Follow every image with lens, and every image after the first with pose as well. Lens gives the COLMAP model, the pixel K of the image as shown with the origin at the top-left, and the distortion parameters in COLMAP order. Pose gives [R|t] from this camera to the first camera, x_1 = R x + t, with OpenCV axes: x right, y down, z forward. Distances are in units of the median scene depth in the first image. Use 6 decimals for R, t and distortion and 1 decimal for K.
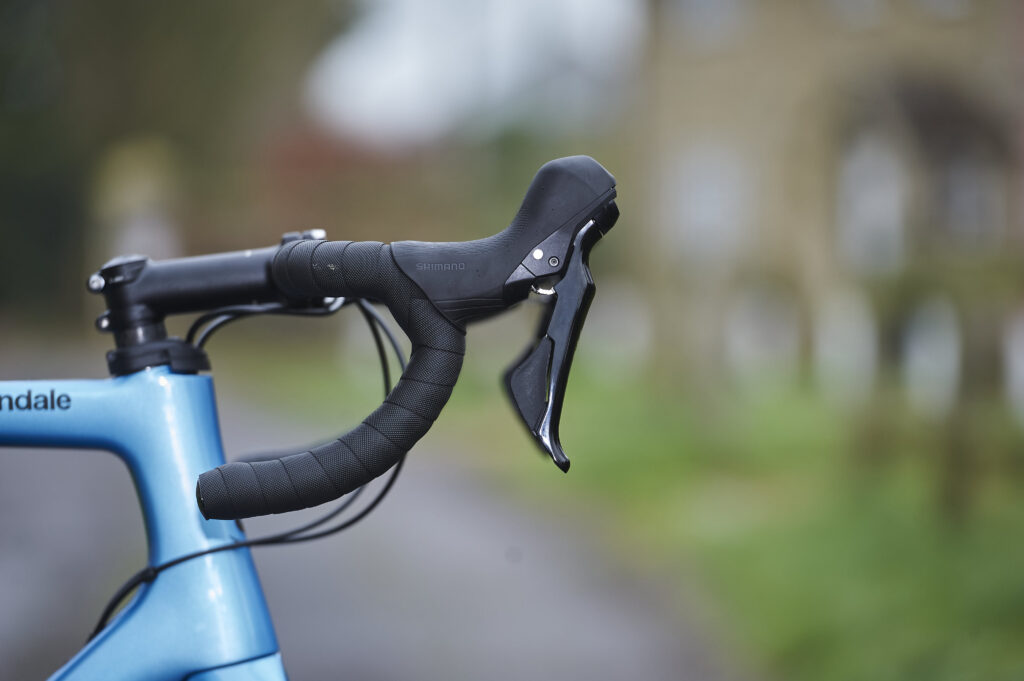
lens RADIAL K [[5670.6, 0, 511.3], [0, 5670.6, 341.3], [0, 0, 1]] dist [-0.747089, 0.000000]
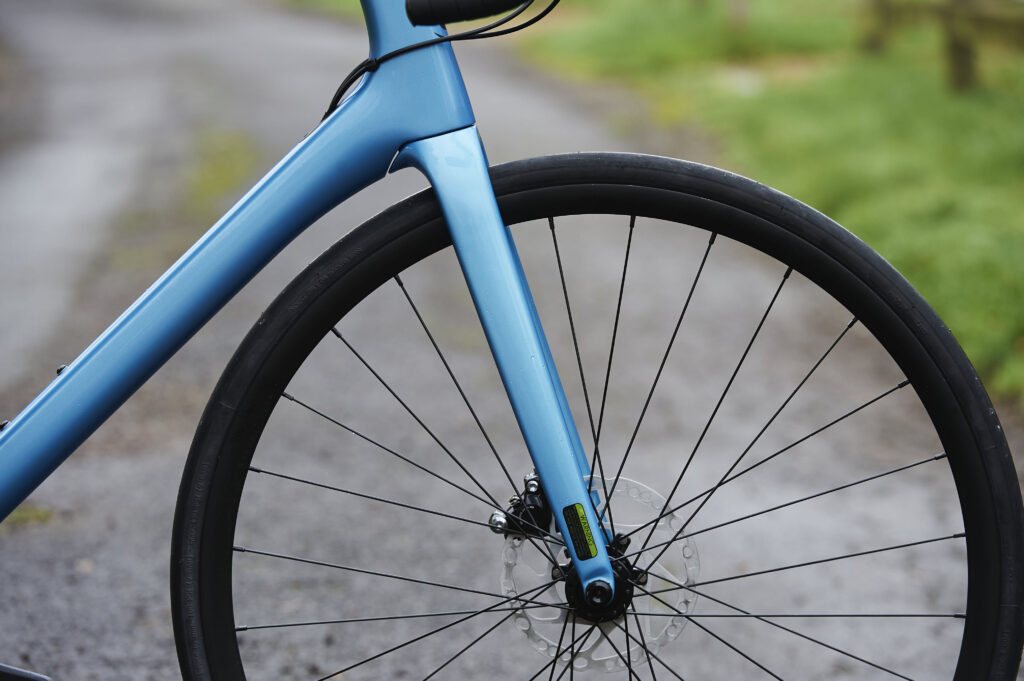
lens RADIAL K [[5128.0, 0, 507.8], [0, 5128.0, 335.9], [0, 0, 1]] dist [-0.804843, 0.000000]
pose [[0.999253, -0.014040, -0.036016, 0.007915], [0.017369, 0.995434, 0.093858, -0.006166], [0.034534, -0.094413, 0.994934, -0.169619]]
